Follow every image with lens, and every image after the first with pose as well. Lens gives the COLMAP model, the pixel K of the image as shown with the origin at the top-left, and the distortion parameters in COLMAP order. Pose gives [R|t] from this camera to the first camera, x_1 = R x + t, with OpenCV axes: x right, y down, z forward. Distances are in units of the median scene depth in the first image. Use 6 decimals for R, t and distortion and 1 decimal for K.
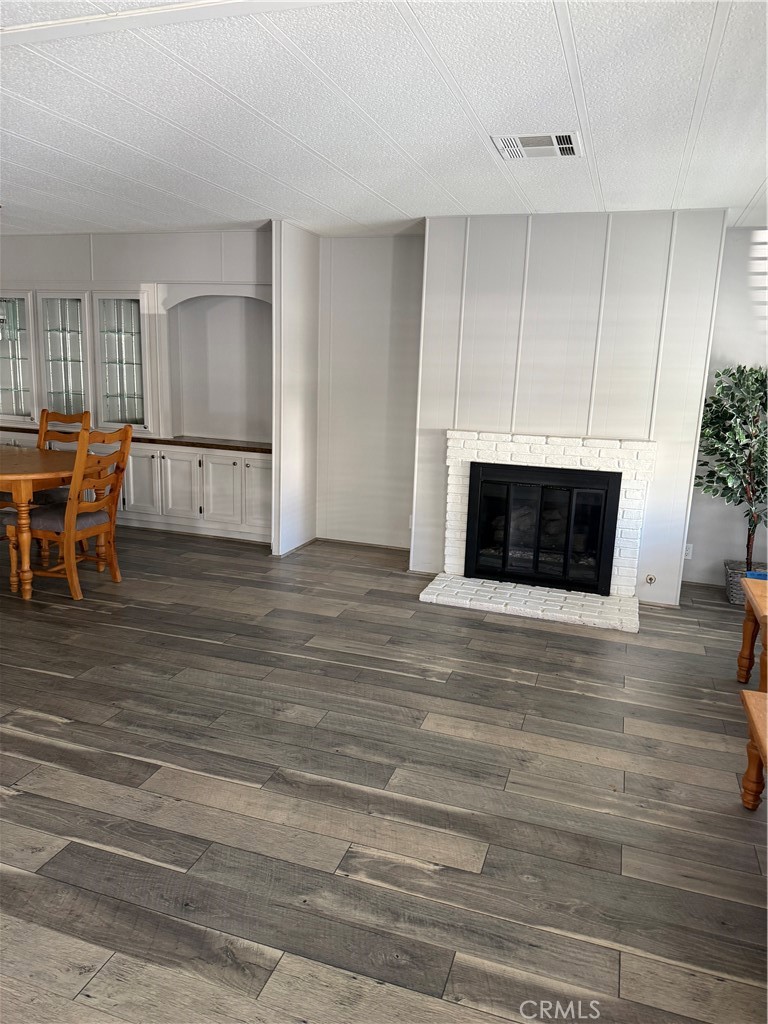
lens RADIAL K [[715.8, 0, 386.8], [0, 715.8, 501.3], [0, 0, 1]] dist [0.061048, -0.072448]
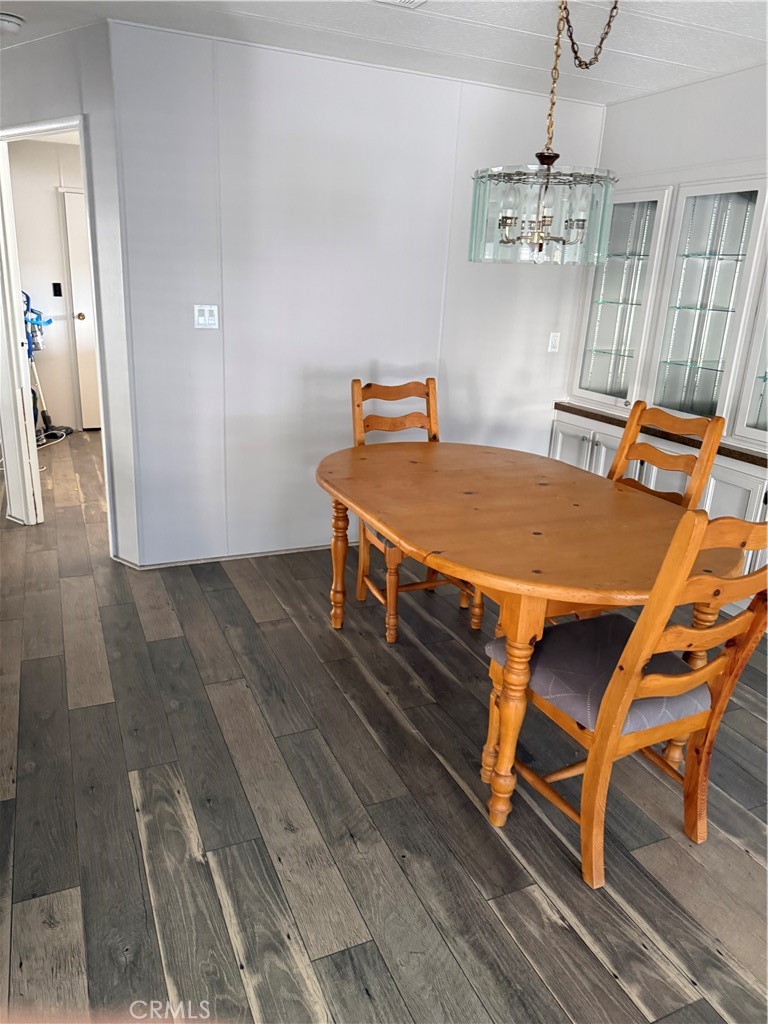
lens RADIAL K [[715.8, 0, 362.4], [0, 715.8, 513.4], [0, 0, 1]] dist [0.061048, -0.072448]
pose [[0.663050, 0.222000, -0.714899, -0.261795], [-0.157752, 0.975005, 0.156461, -0.123819], [0.731764, 0.009036, 0.681498, 0.611302]]
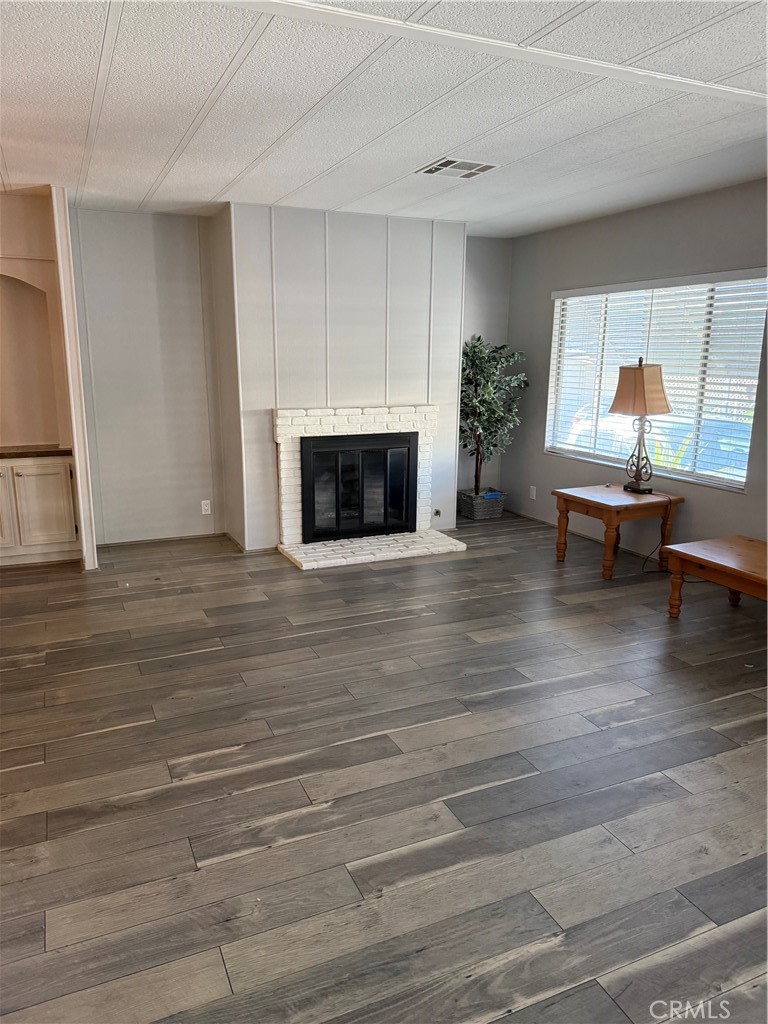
lens RADIAL K [[715.8, 0, 364.6], [0, 715.8, 510.6], [0, 0, 1]] dist [0.061048, -0.072448]
pose [[0.745891, -0.178206, 0.641786, -0.581012], [0.150641, 0.983712, 0.098072, -0.041742], [-0.648809, 0.023528, 0.760587, 0.123363]]
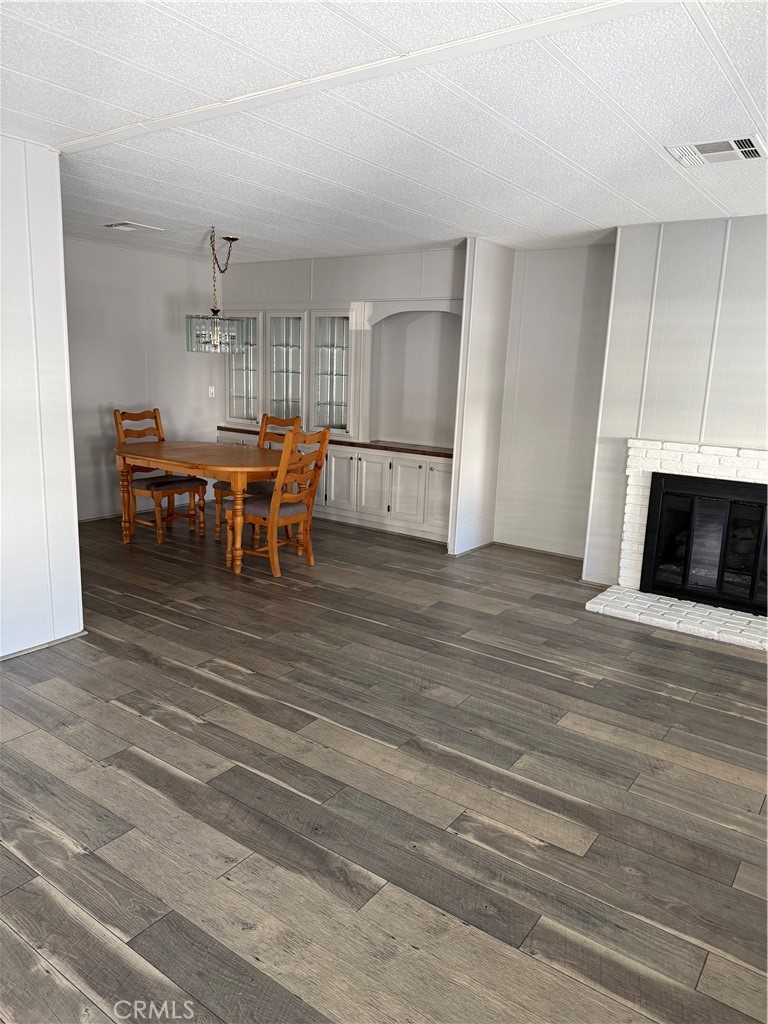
lens RADIAL K [[715.8, 0, 383.5], [0, 715.8, 500.7], [0, 0, 1]] dist [0.061048, -0.072448]
pose [[0.954431, 0.053047, -0.293679, 0.065412], [-0.058083, 0.998276, -0.008445, 0.013252], [0.292725, 0.025118, 0.955867, -0.046433]]
